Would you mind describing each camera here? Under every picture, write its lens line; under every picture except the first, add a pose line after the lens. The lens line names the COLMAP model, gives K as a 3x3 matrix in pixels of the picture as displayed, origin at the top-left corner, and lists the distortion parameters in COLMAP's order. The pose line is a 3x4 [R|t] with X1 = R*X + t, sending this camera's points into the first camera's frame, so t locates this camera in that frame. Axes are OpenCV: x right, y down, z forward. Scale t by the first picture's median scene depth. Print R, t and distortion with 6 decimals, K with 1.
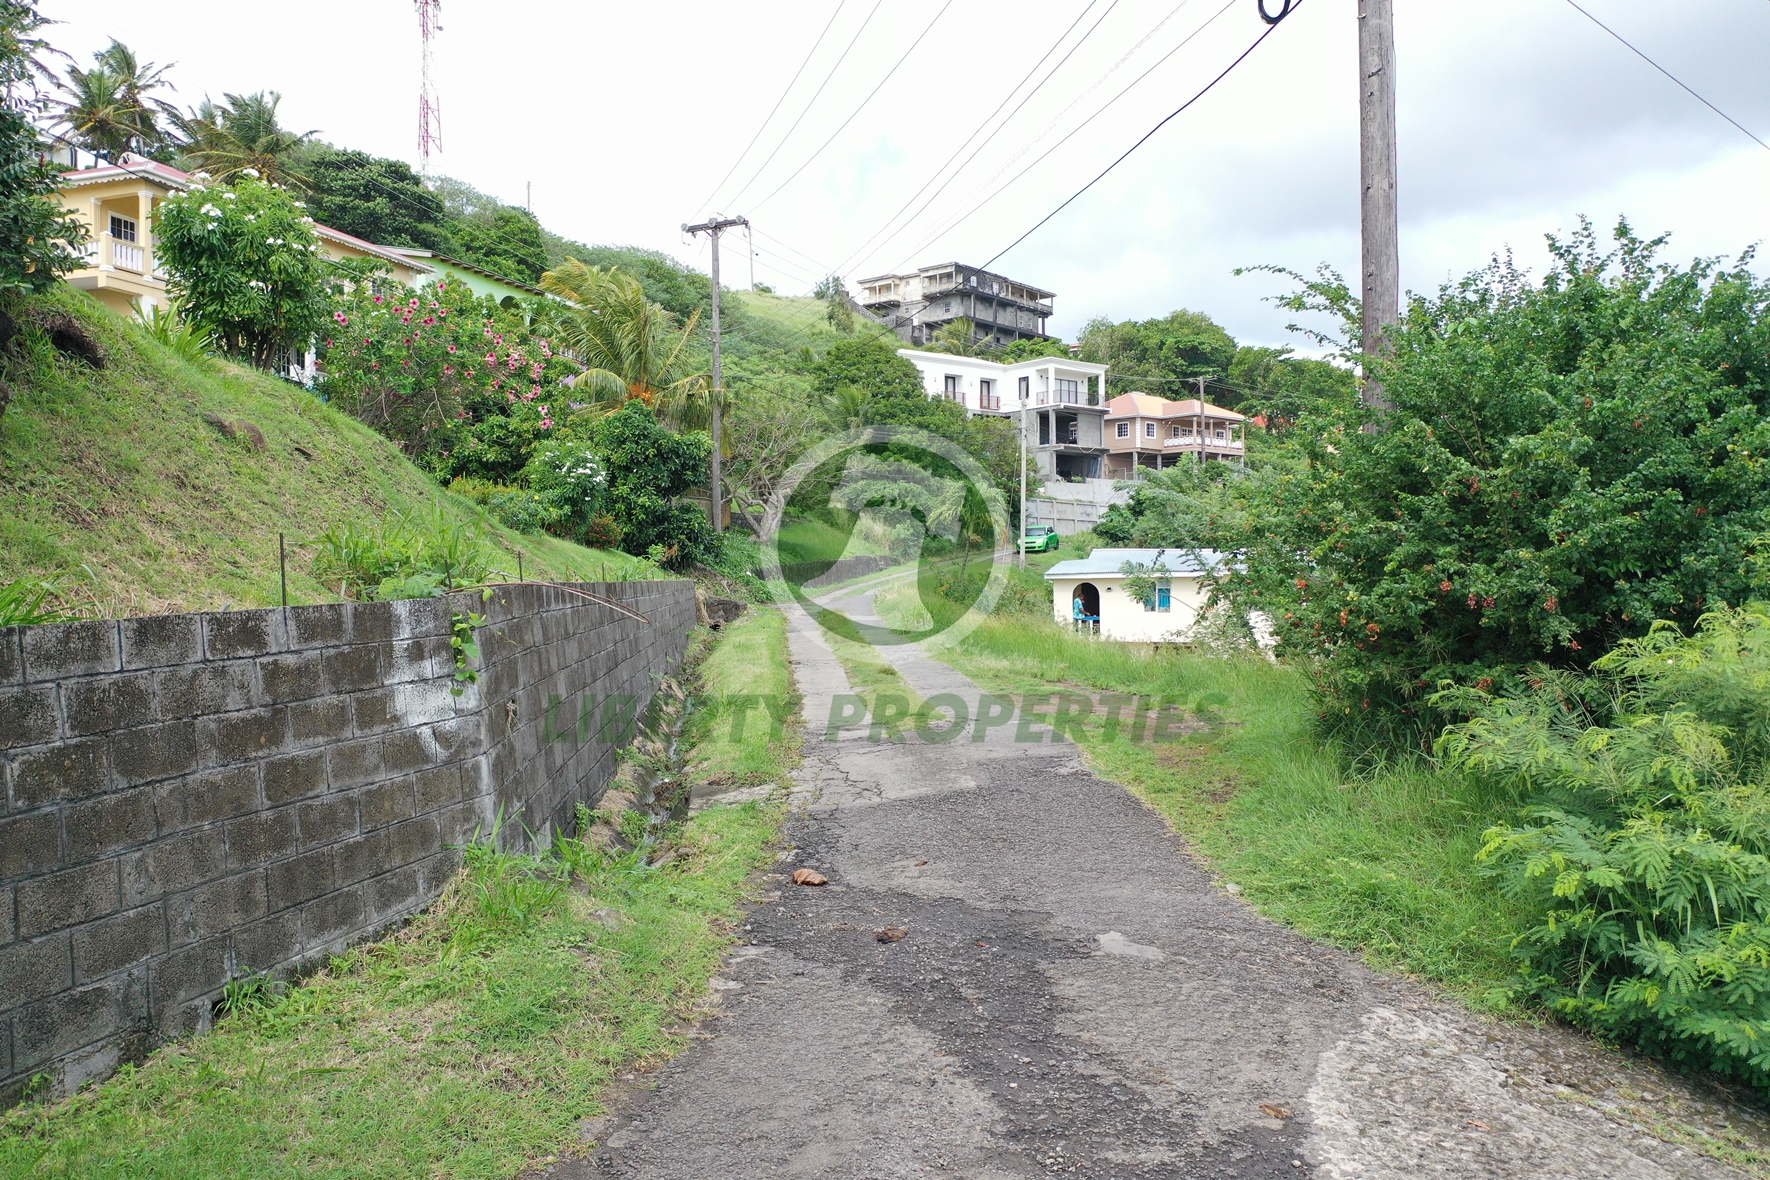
lens RADIAL K [[1394.4, 0, 888.6], [0, 1394.4, 589.2], [0, 0, 1]] dist [-0.003867, -0.000220]
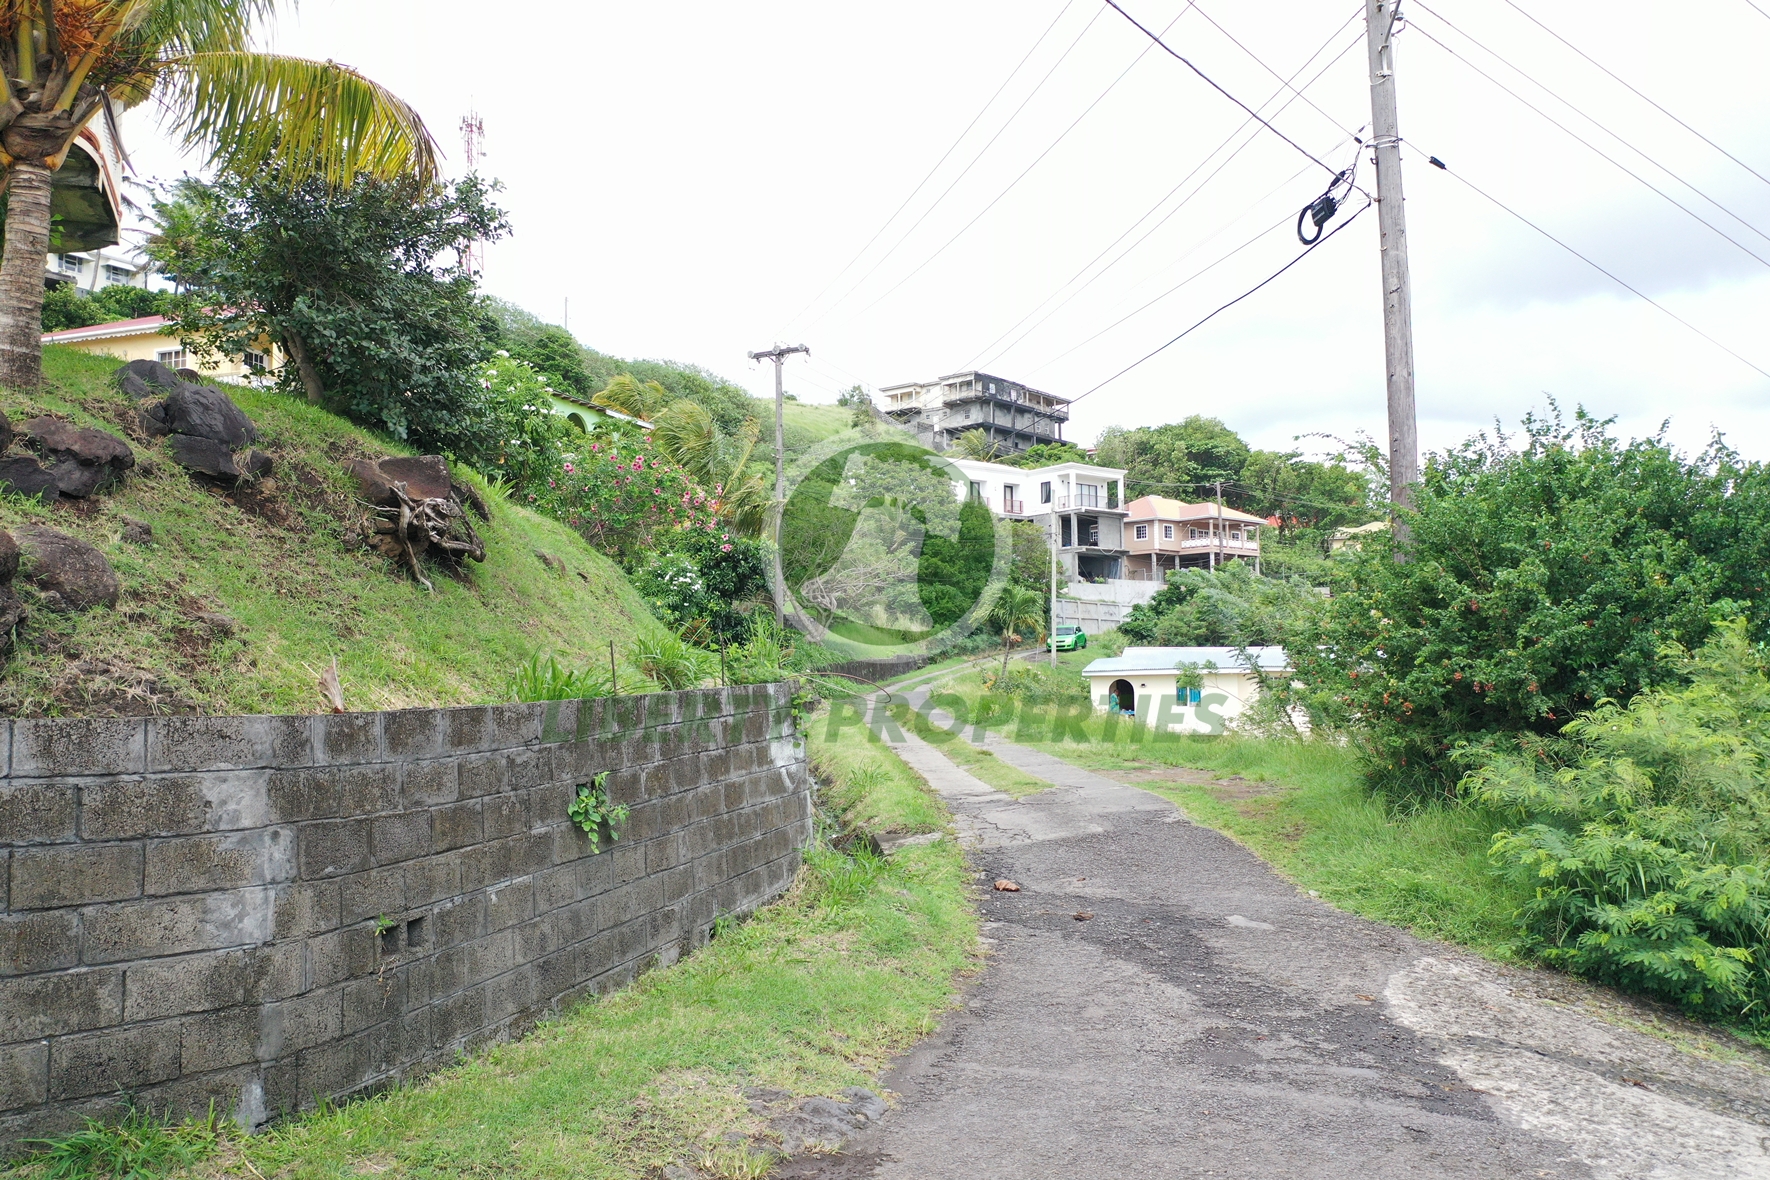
lens RADIAL K [[1394.4, 0, 888.6], [0, 1394.4, 589.2], [0, 0, 1]] dist [-0.003867, -0.000220]
pose [[0.999967, -0.003315, -0.007483, -0.084987], [0.002776, 0.997479, -0.070911, 0.005321], [0.007700, 0.070887, 0.997455, -0.210902]]
